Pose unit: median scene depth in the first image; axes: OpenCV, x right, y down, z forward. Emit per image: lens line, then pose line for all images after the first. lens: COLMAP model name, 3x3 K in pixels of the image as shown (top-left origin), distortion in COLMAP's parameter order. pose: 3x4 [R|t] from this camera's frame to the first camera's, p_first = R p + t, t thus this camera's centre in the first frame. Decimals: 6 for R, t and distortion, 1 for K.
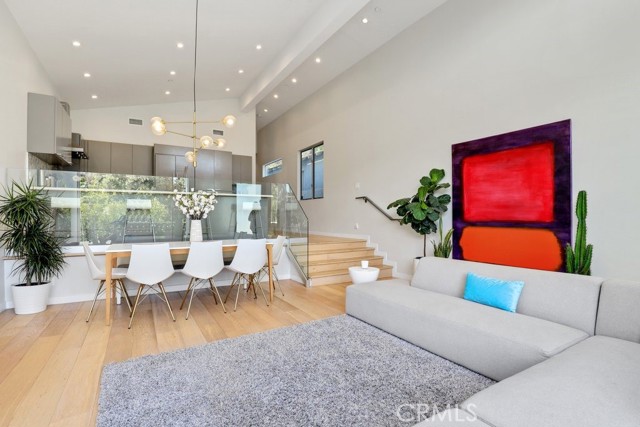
lens RADIAL K [[315.5, 0, 320.7], [0, 315.5, 212.1], [0, 0, 1]] dist [-0.004943, -0.000008]
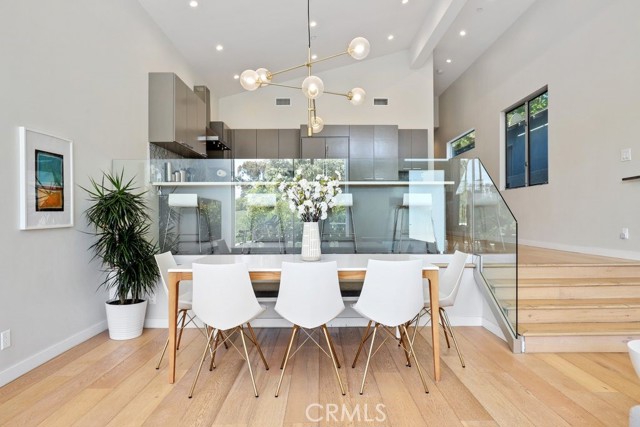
lens RADIAL K [[373.2, 0, 321.8], [0, 373.2, 216.2], [0, 0, 1]] dist [-0.000815, -0.001572]
pose [[0.863274, -0.003074, -0.504727, -0.007291], [0.011292, 0.999849, 0.013225, 0.003563], [0.504610, -0.017116, 0.863178, 0.335348]]
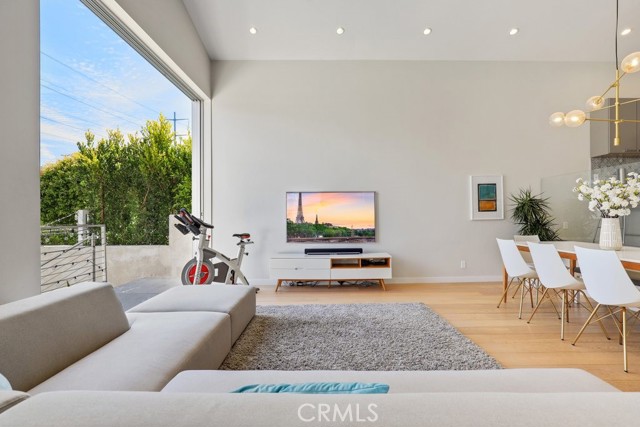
lens RADIAL K [[294.0, 0, 317.4], [0, 294.0, 215.5], [0, 0, 1]] dist [-0.014123, 0.001549]
pose [[-0.524287, 0.001380, -0.851541, 0.471486], [0.016815, 0.999820, -0.008733, 0.011079], [0.851376, -0.018898, -0.524216, 0.669943]]
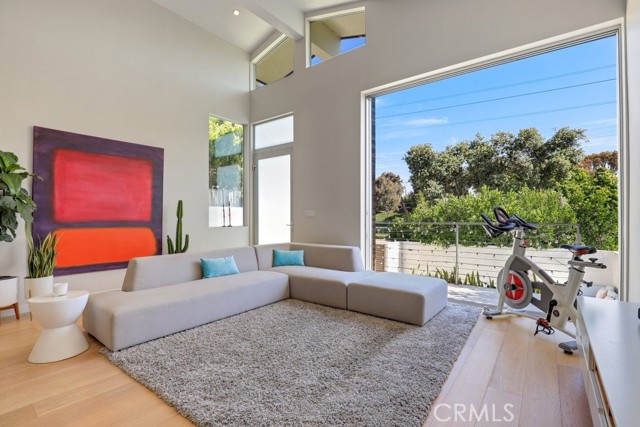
lens RADIAL K [[294.0, 0, 317.5], [0, 294.0, 215.9], [0, 0, 1]] dist [-0.014123, 0.001549]
pose [[-0.357871, 0.006113, 0.933751, -0.521944], [-0.009325, 0.999905, -0.010120, 0.012202], [-0.933724, -0.012329, -0.357780, 0.606313]]
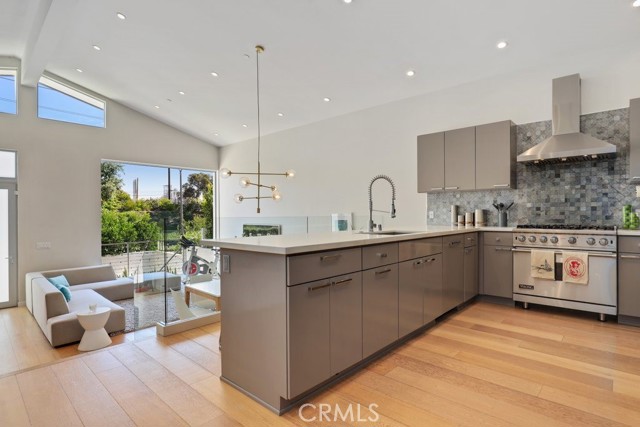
lens RADIAL K [[343.5, 0, 319.1], [0, 343.5, 213.3], [0, 0, 1]] dist [-0.001999, -0.003620]
pose [[-0.967896, 0.007771, -0.251232, -0.269600], [0.011621, 0.999837, -0.013842, -0.108976], [0.251083, -0.016317, -0.967828, 1.980094]]
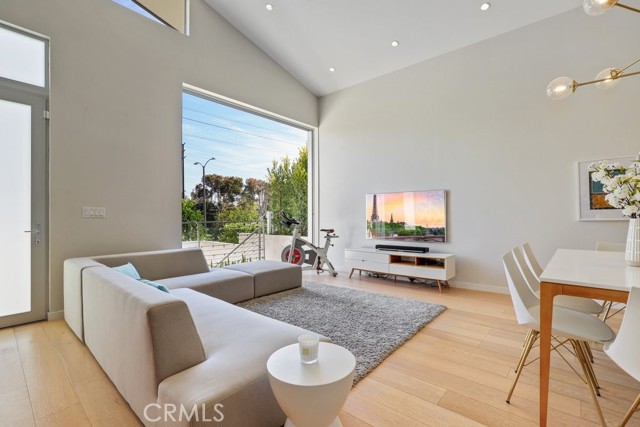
lens RADIAL K [[294.0, 0, 322.3], [0, 294.0, 215.2], [0, 0, 1]] dist [-0.014123, 0.001549]
pose [[-0.952944, 0.002583, -0.303135, 0.189103], [0.008008, 0.999829, -0.016655, 0.019476], [0.303041, -0.018299, -0.952802, 1.113530]]
